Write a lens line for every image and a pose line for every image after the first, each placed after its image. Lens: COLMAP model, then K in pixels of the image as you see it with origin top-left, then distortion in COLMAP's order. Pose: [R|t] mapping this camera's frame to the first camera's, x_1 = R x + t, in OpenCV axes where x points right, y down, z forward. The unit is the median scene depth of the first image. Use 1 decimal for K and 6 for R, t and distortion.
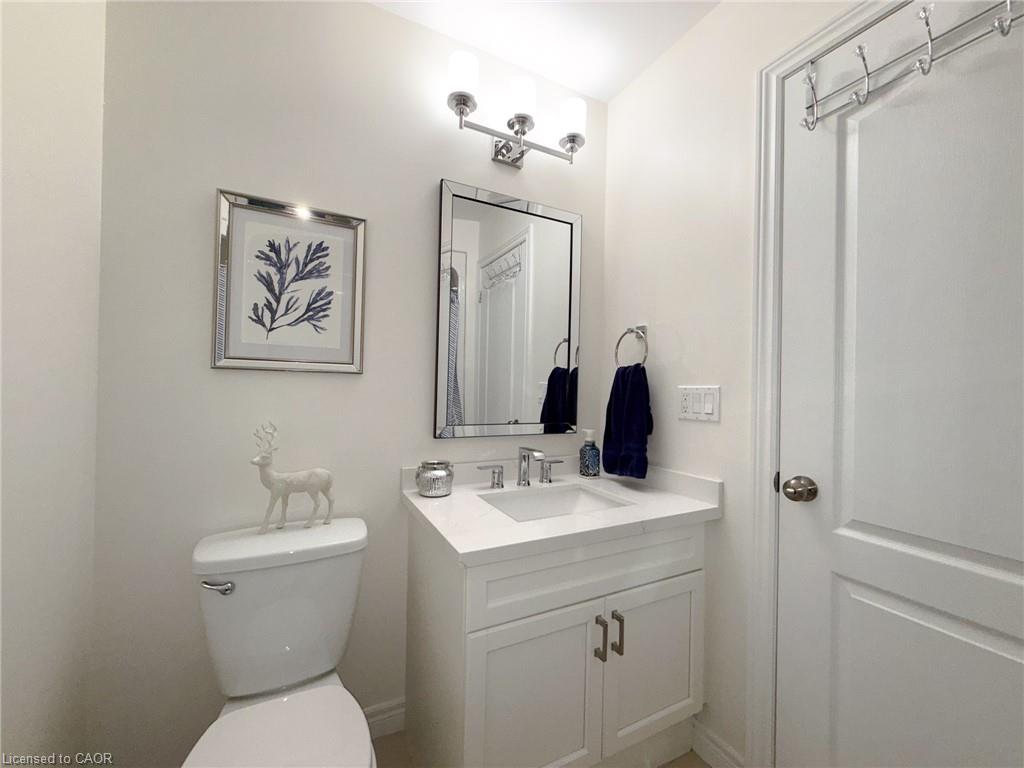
lens RADIAL K [[407.9, 0, 509.1], [0, 407.9, 383.4], [0, 0, 1]] dist [-0.000016, -0.000025]
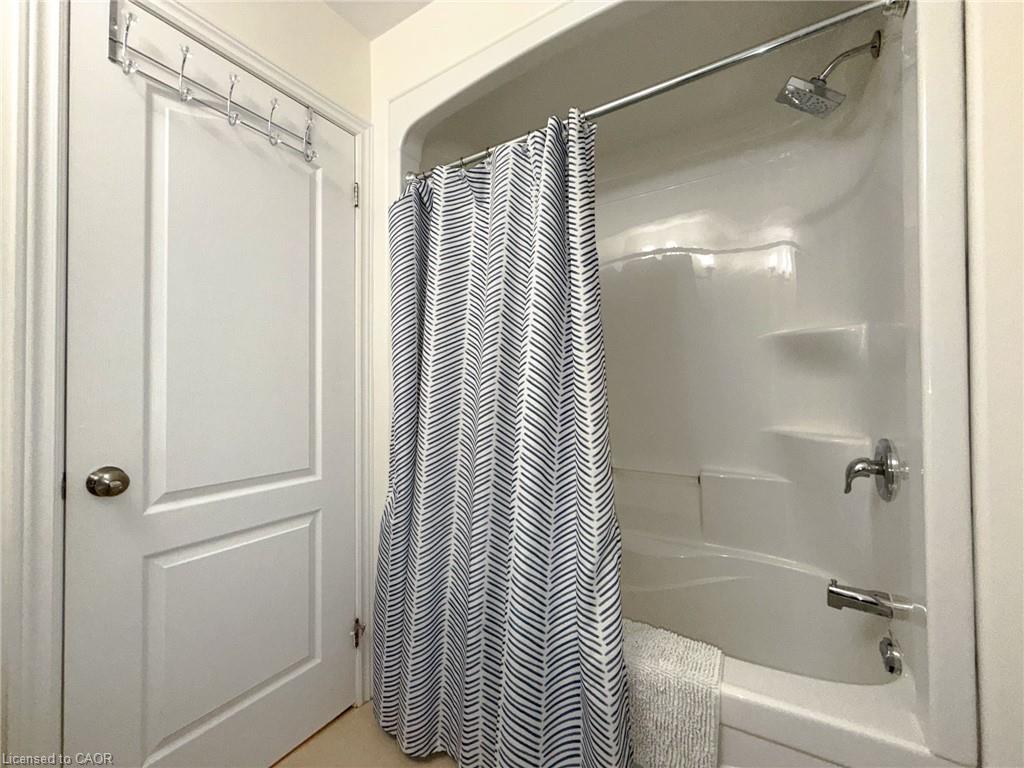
lens RADIAL K [[407.9, 0, 509.1], [0, 407.9, 383.4], [0, 0, 1]] dist [-0.000016, -0.000025]
pose [[-0.501102, 0.004151, 0.865378, -0.469814], [-0.008592, 0.999915, -0.009771, 0.059707], [-0.865346, -0.012332, -0.501024, 0.753687]]
